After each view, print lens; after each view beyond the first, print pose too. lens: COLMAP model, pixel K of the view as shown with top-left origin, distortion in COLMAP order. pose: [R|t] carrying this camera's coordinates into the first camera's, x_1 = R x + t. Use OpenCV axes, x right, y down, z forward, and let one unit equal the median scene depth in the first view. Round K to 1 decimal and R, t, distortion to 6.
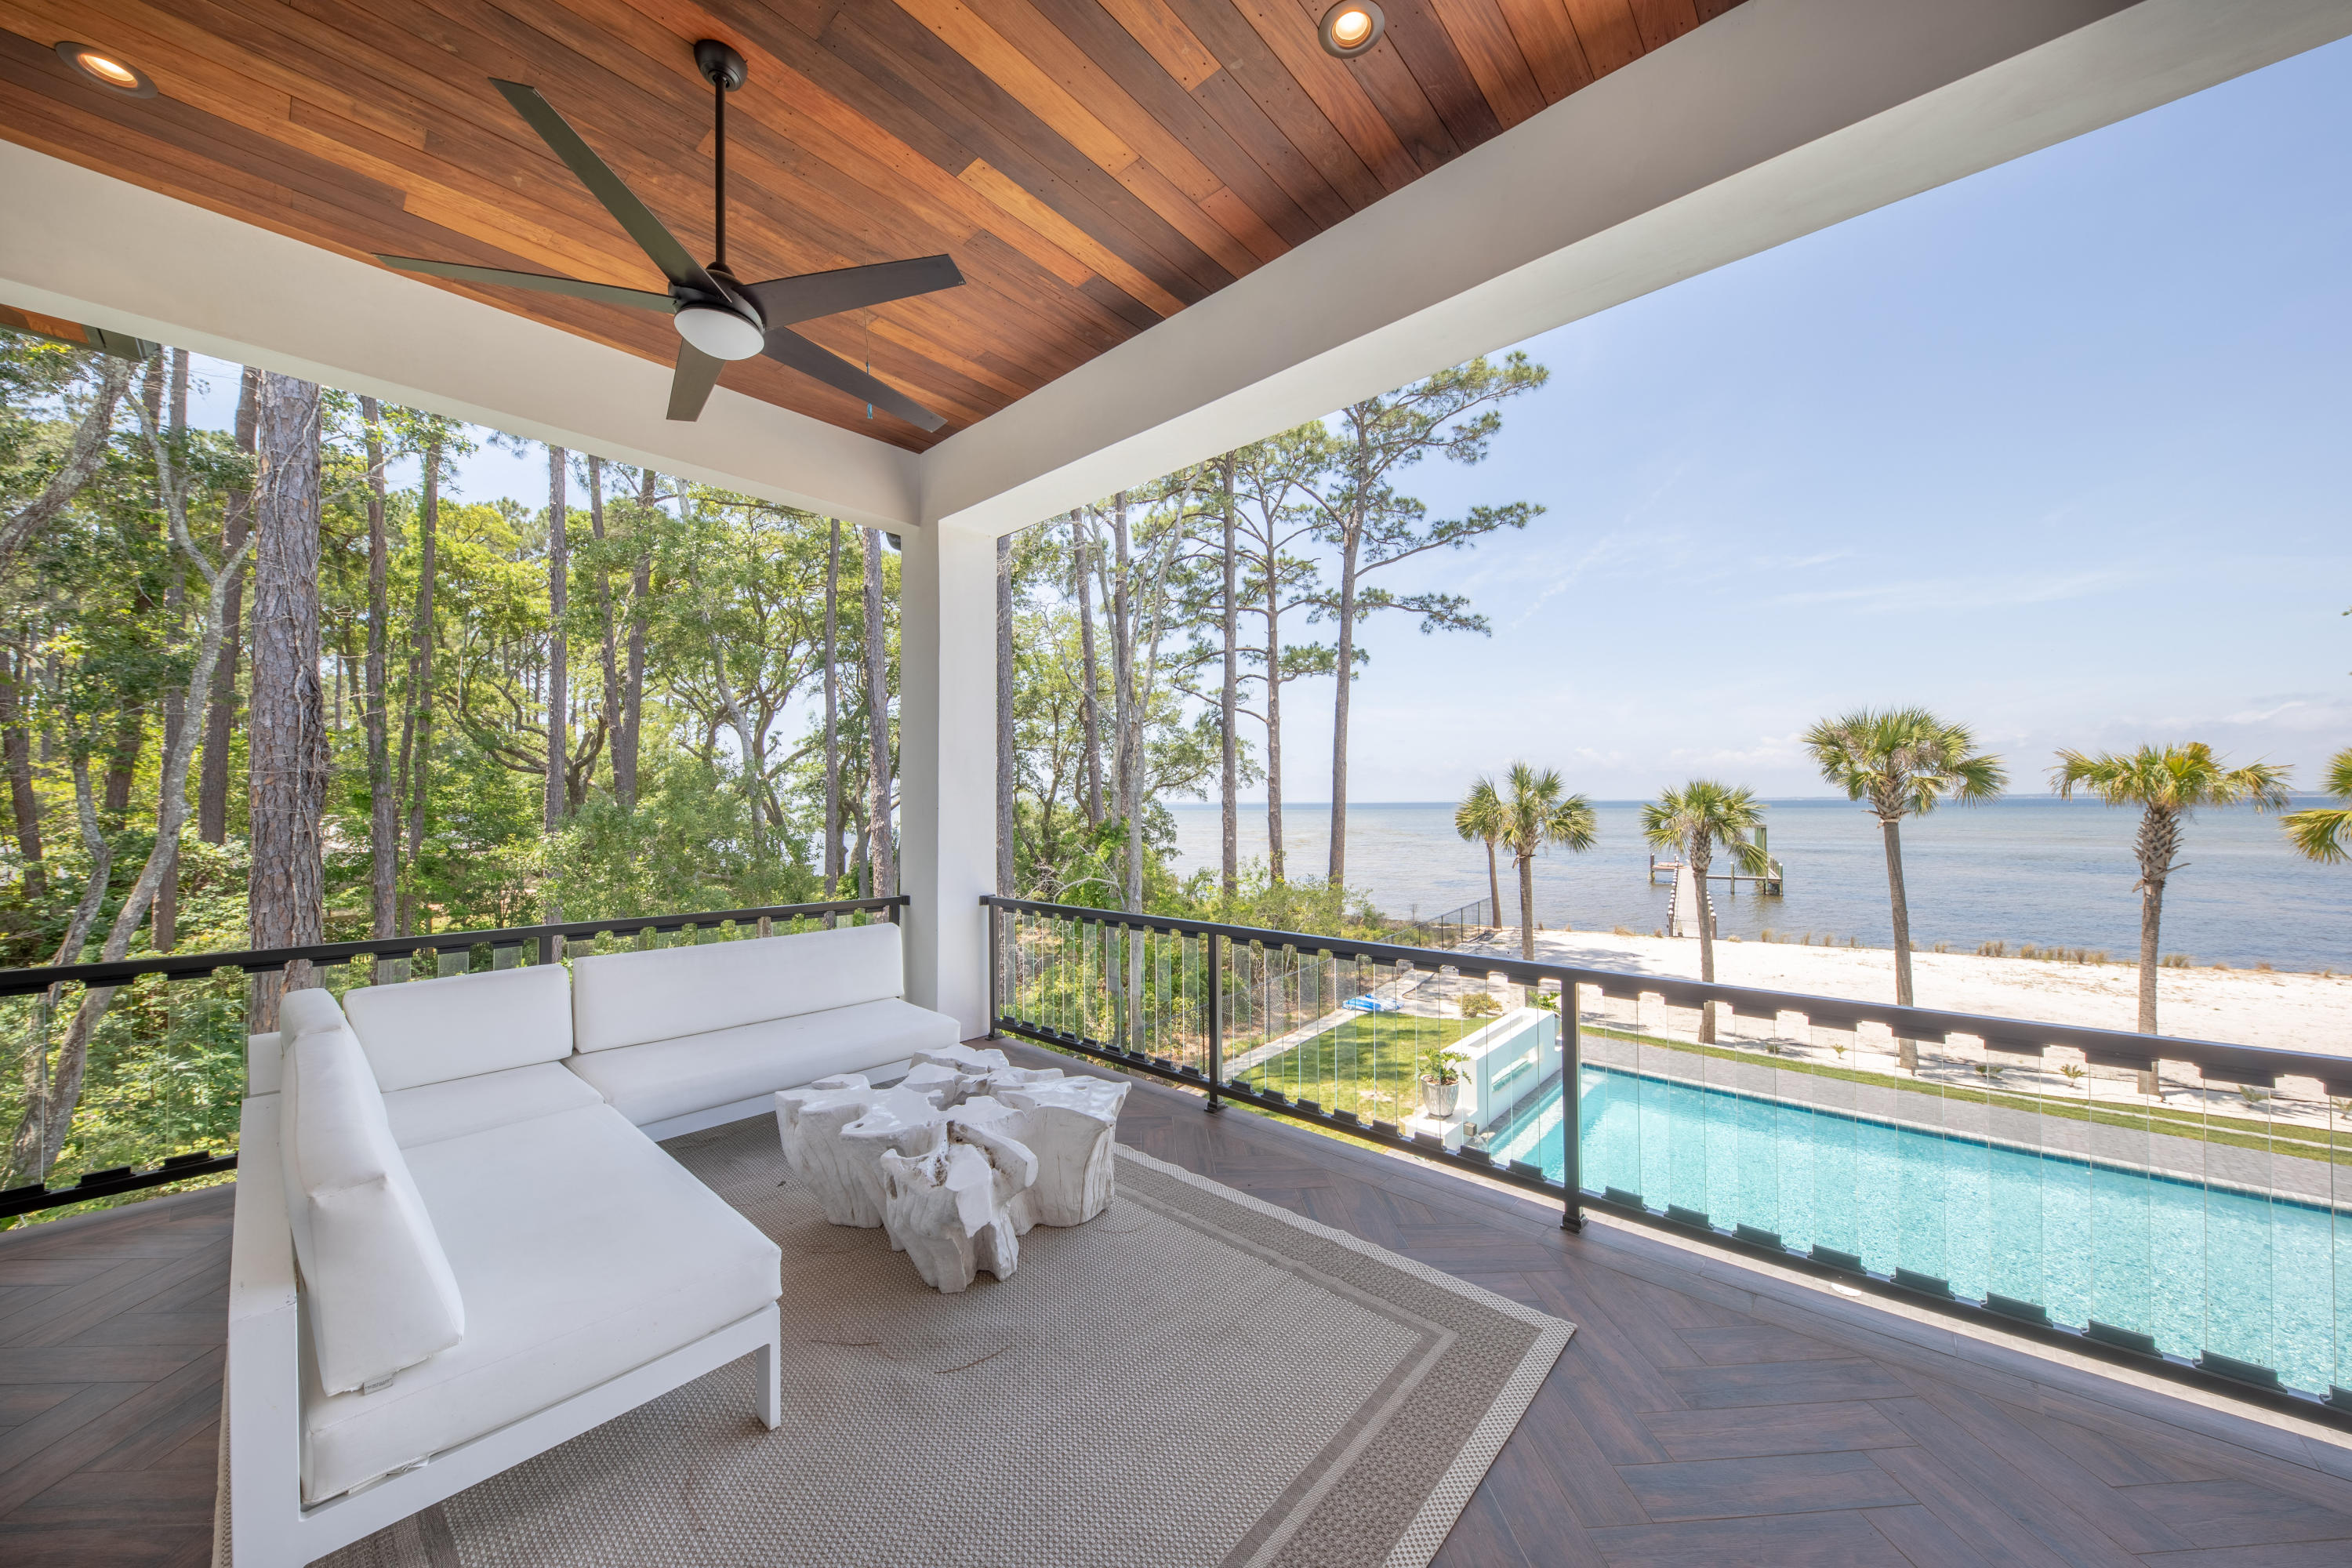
lens RADIAL K [[803.2, 0, 1180.7], [0, 803.2, 801.6], [0, 0, 1]] dist [-0.004617, -0.000586]
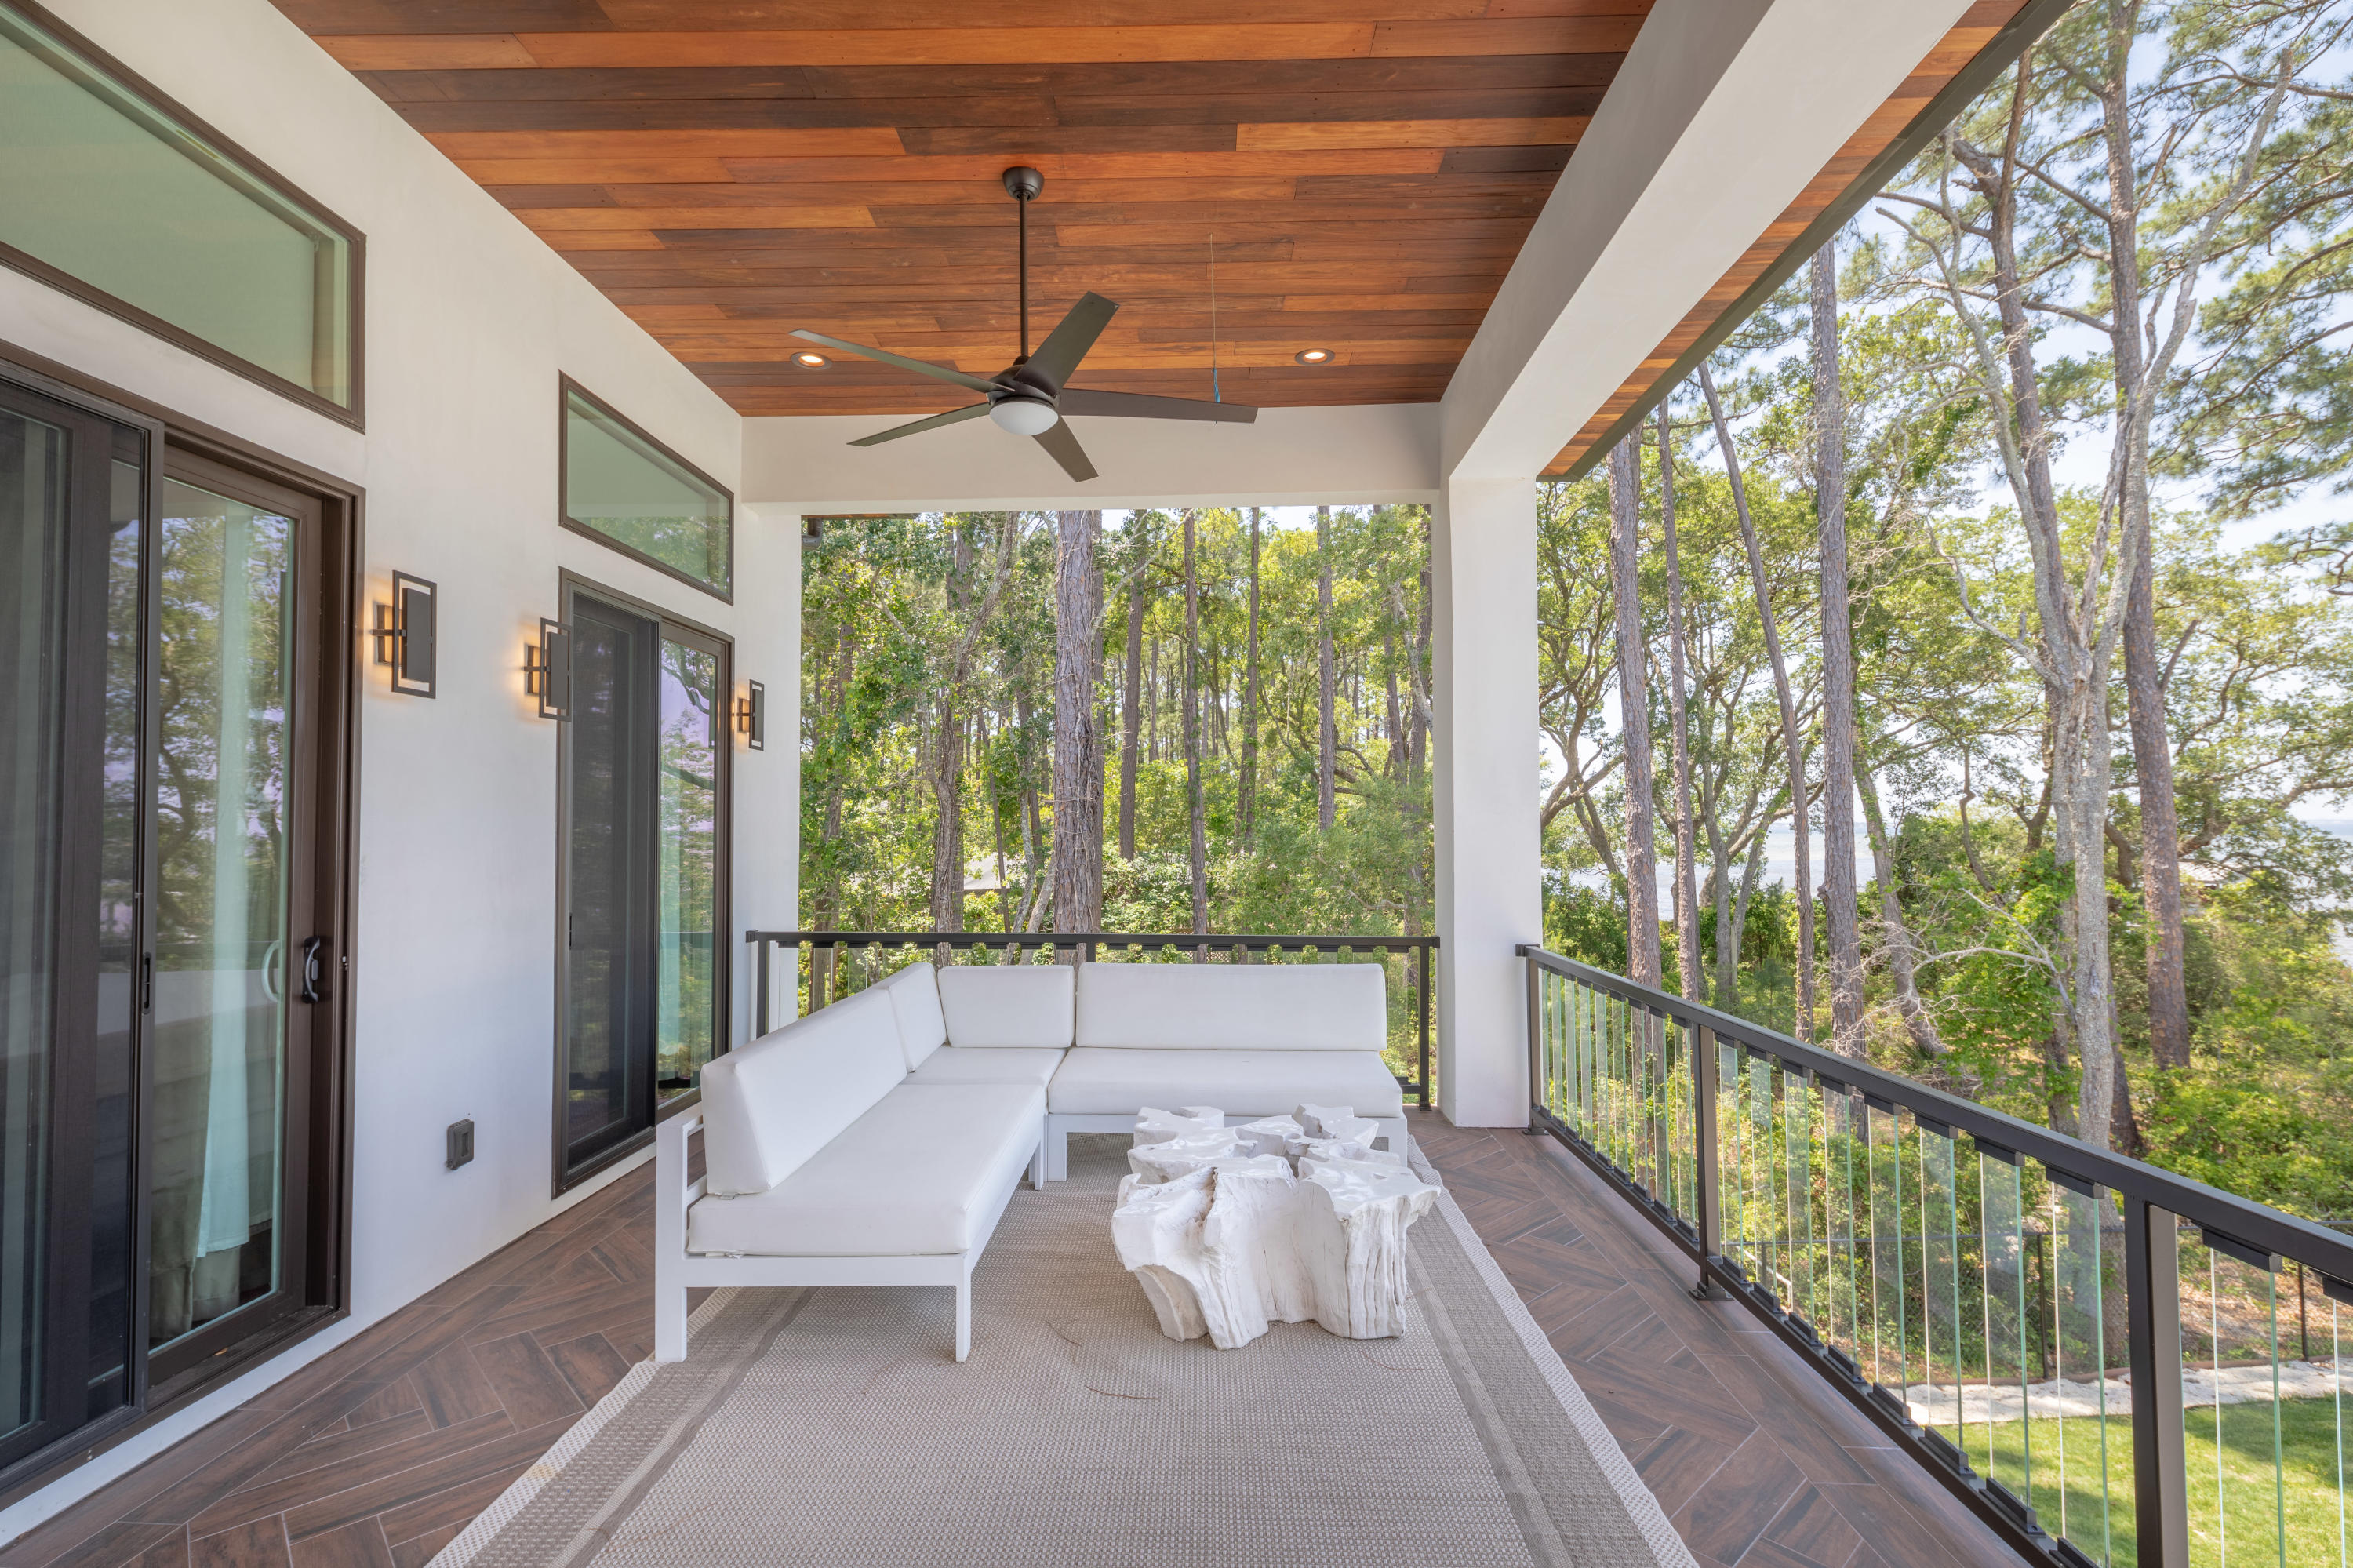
lens RADIAL K [[1072.5, 0, 1182.4], [0, 1072.5, 798.5], [0, 0, 1]] dist [0.009058, -0.000034]
pose [[0.644766, -0.020813, -0.764096, 0.359029], [0.004436, 0.999714, -0.023488, 0.000769], [0.764367, 0.011754, 0.644674, 0.090166]]
